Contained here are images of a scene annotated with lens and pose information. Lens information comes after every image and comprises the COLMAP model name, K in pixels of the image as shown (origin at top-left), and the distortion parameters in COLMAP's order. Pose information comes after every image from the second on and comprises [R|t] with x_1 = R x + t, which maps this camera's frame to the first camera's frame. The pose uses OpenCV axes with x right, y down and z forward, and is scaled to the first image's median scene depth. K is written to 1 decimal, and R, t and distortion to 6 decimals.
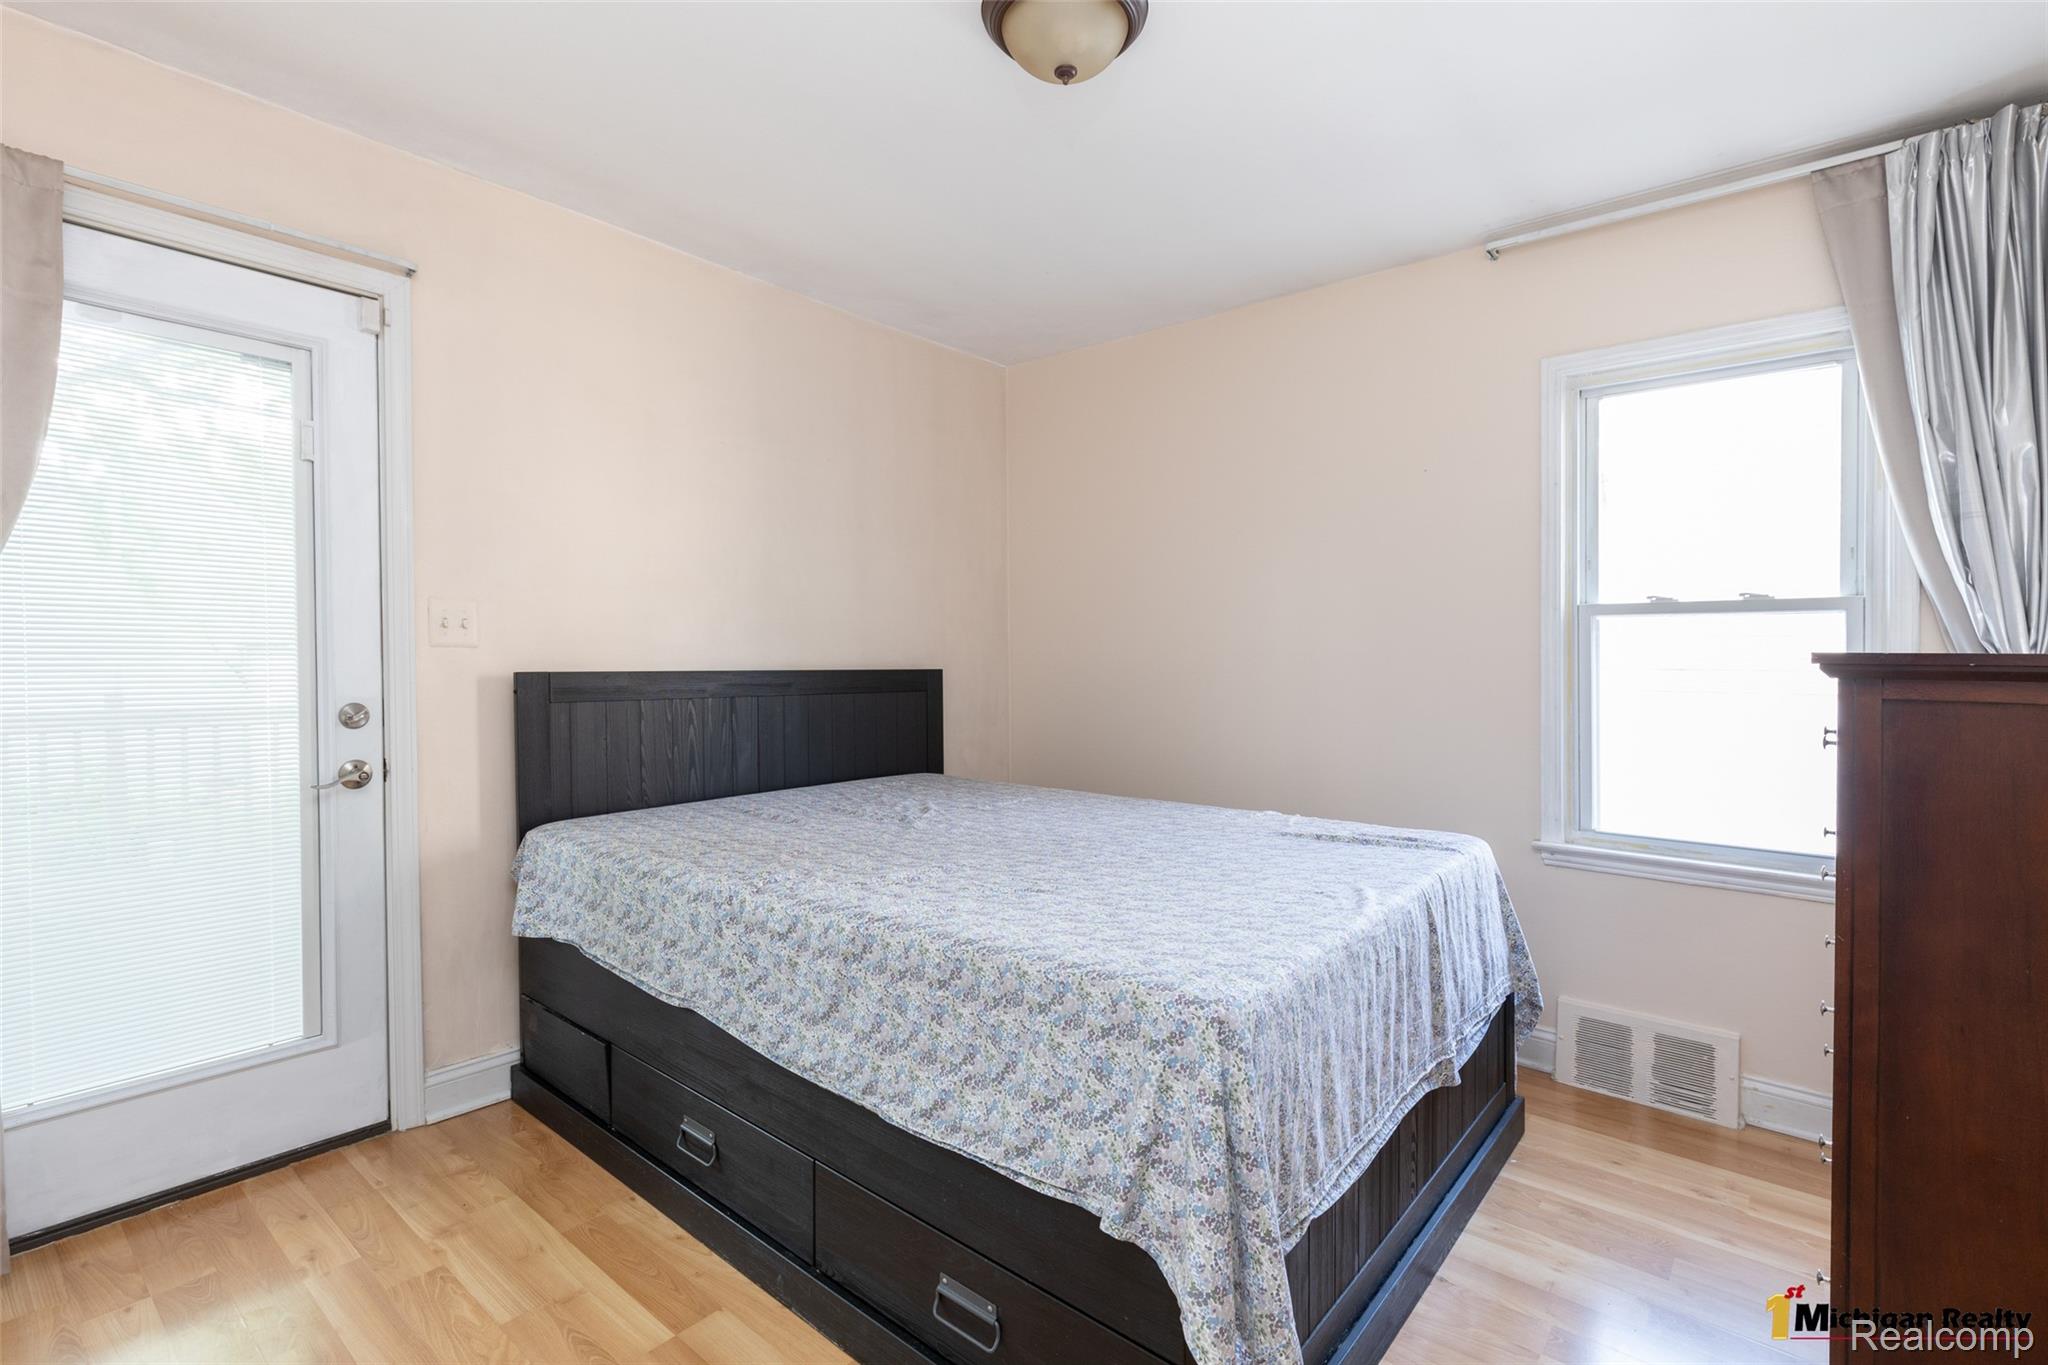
lens RADIAL K [[921.0, 0, 1029.0], [0, 921.0, 694.5], [0, 0, 1]] dist [0.017598, -0.004714]
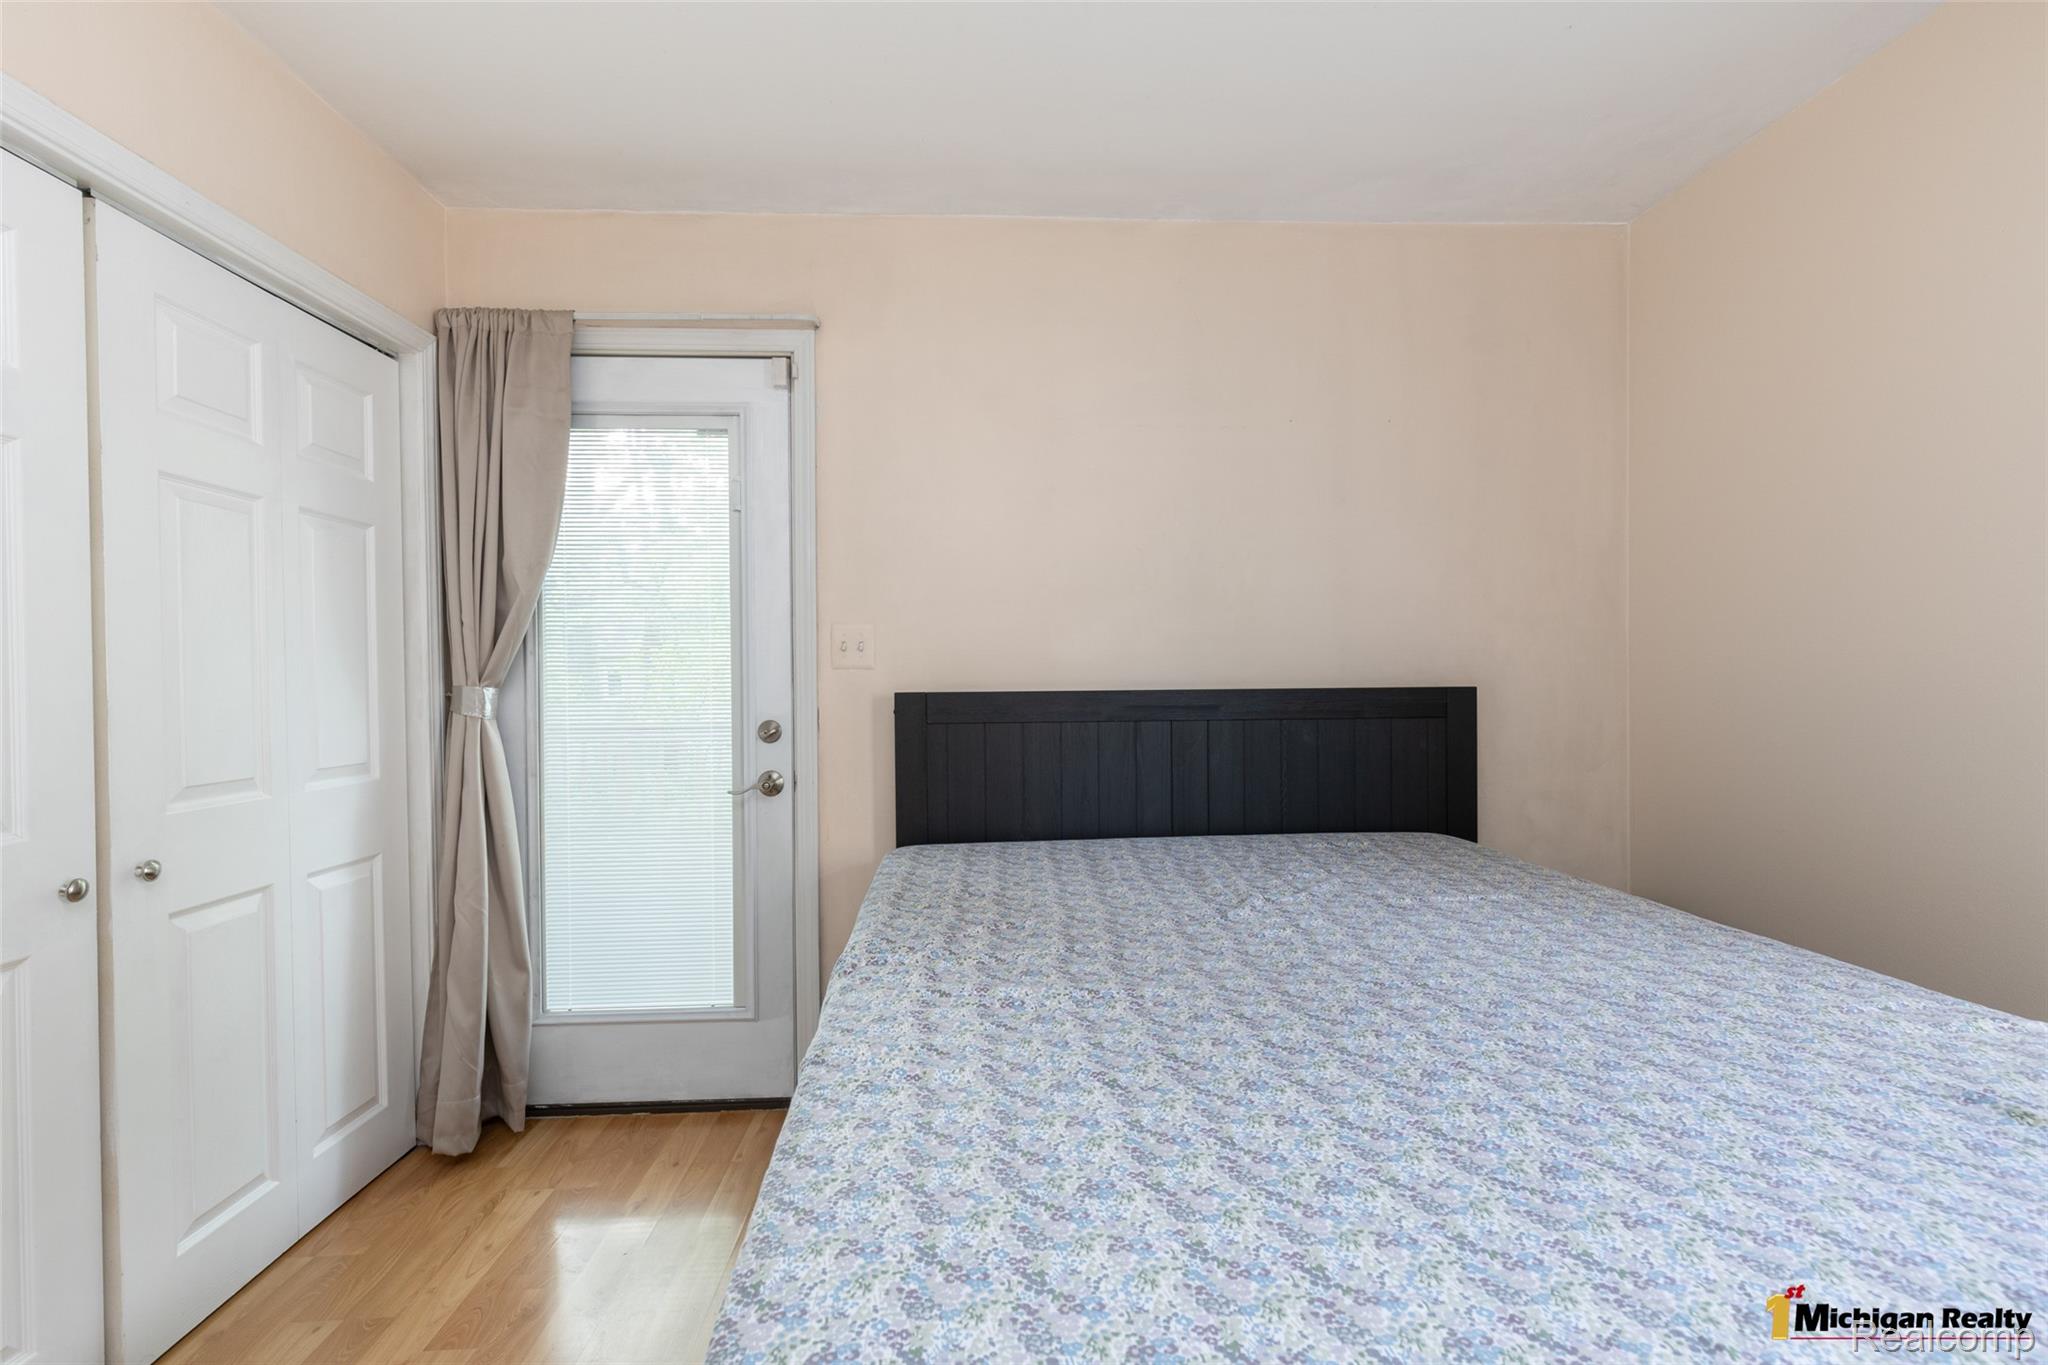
lens RADIAL K [[922.5, 0, 1019.9], [0, 922.5, 715.3], [0, 0, 1]] dist [0.011314, 0.000236]
pose [[0.685109, 0.016649, -0.728251, 0.298015], [-0.013684, 0.999857, 0.009985, -0.012367], [0.728312, 0.003125, 0.685238, 0.450312]]
